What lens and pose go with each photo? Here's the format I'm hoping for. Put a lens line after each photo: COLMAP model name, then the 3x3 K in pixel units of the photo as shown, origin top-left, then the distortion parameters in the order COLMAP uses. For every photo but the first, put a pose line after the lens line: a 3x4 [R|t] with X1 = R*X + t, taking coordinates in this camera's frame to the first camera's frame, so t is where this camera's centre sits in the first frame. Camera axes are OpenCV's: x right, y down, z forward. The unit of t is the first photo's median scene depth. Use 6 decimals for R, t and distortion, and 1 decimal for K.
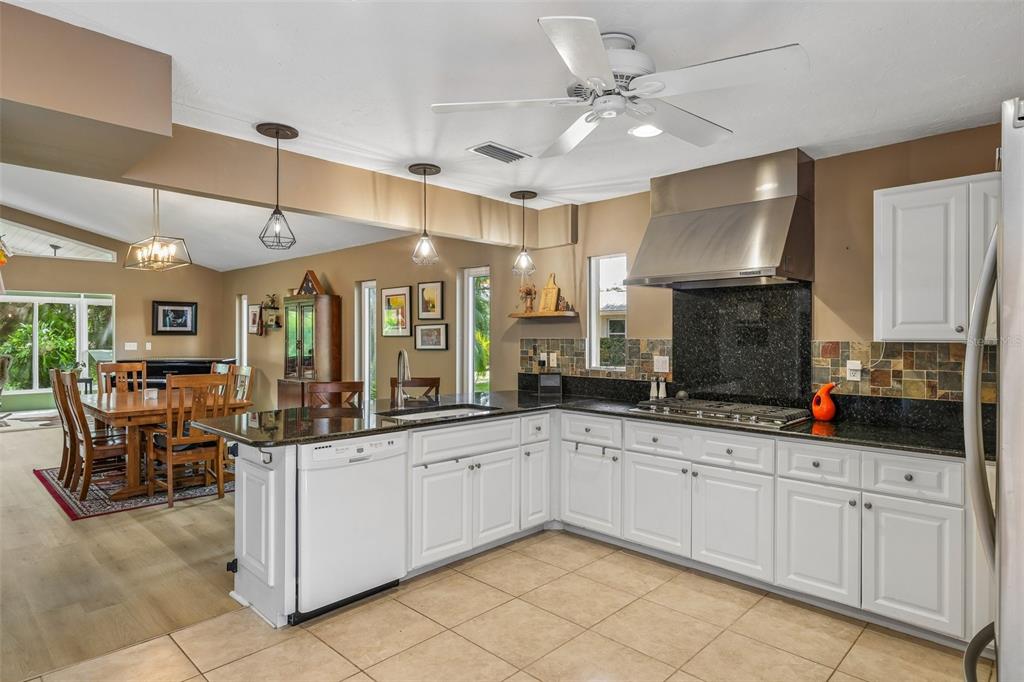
lens RADIAL K [[574.2, 0, 512.0], [0, 574.2, 341.0], [0, 0, 1]] dist [0.021837, 0.000040]
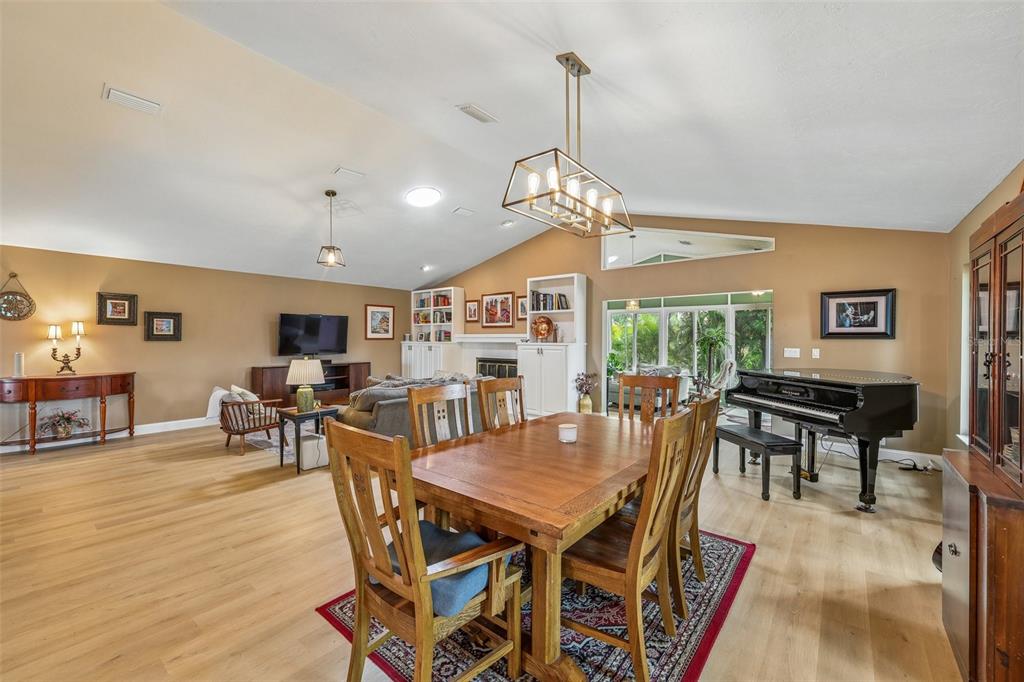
lens RADIAL K [[416.0, 0, 513.5], [0, 416.0, 340.7], [0, 0, 1]] dist [-0.000128, 0.000385]
pose [[0.085717, 0.002549, -0.996316, -0.213943], [-0.008902, 0.999959, 0.001792, -0.008742], [0.996280, 0.008715, 0.085736, 1.026776]]
